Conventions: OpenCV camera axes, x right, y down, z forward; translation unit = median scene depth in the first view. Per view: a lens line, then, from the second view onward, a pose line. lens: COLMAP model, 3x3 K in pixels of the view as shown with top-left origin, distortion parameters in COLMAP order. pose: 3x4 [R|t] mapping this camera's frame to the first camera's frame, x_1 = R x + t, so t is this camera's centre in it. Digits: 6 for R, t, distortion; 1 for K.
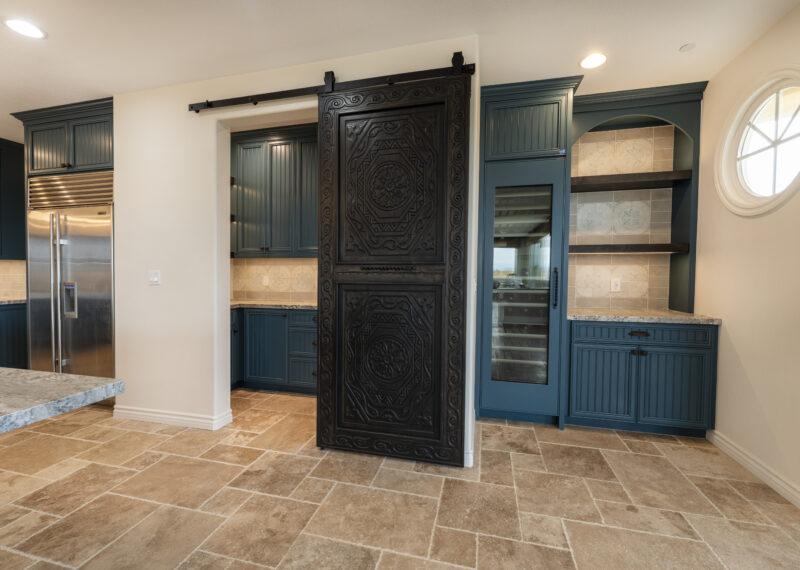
lens RADIAL K [[339.3, 0, 400.5], [0, 339.3, 277.1], [0, 0, 1]] dist [-0.003598, 0.000543]
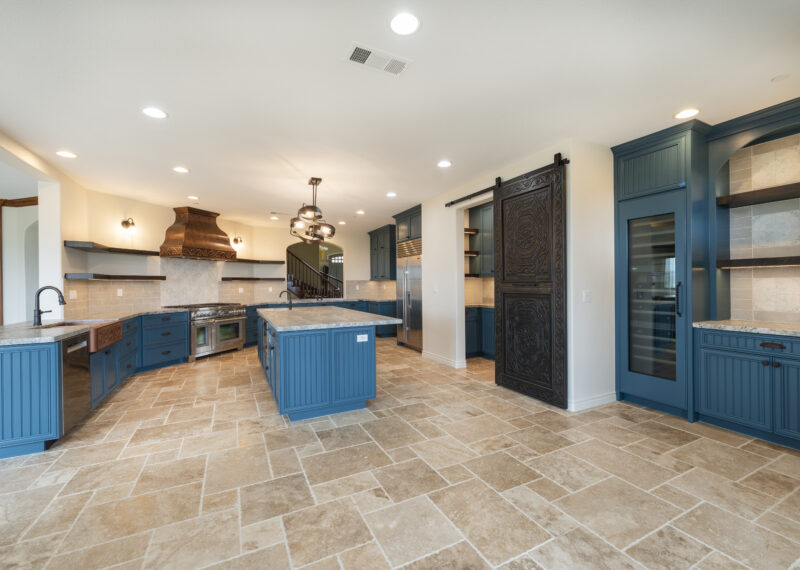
lens RADIAL K [[339.3, 0, 398.6], [0, 339.3, 282.9], [0, 0, 1]] dist [-0.003598, 0.000543]
pose [[0.646086, -0.011583, -0.763177, 0.751830], [-0.000195, 0.999882, -0.015341, -0.007085], [0.763265, 0.010060, 0.646007, -0.528823]]
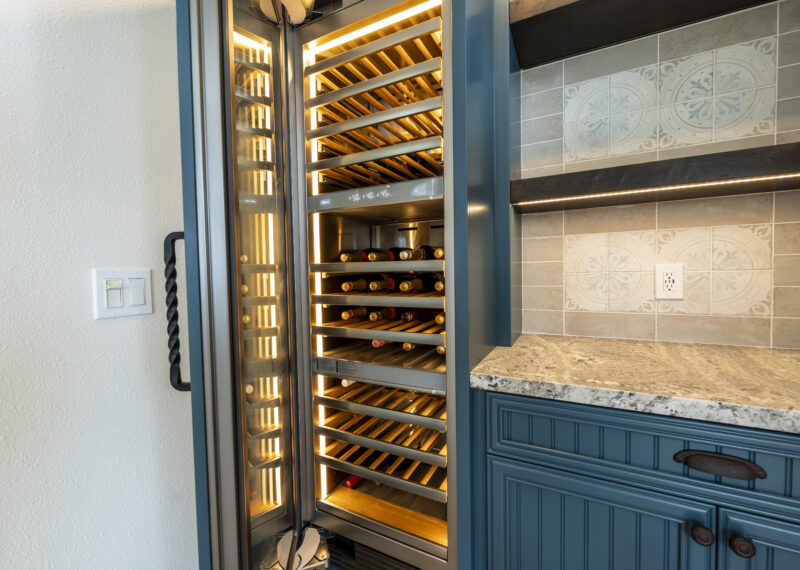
lens RADIAL K [[339.3, 0, 406.3], [0, 339.3, 280.0], [0, 0, 1]] dist [-0.003598, 0.000543]
pose [[0.974147, -0.018406, -0.225164, 0.525355], [0.020394, 0.999771, 0.006504, 0.016698], [0.224992, -0.010927, 0.974299, 0.683872]]
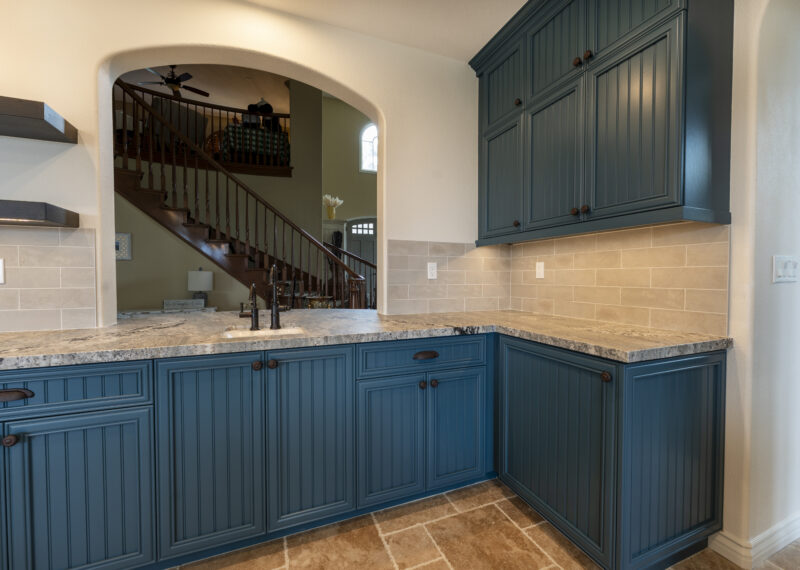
lens RADIAL K [[339.3, 0, 403.5], [0, 339.3, 285.4], [0, 0, 1]] dist [-0.003598, 0.000543]
pose [[0.597709, 0.019000, -0.801488, -1.560063], [-0.014497, 0.999812, 0.012890, 0.015786], [0.801582, 0.003915, 0.597872, 0.838589]]
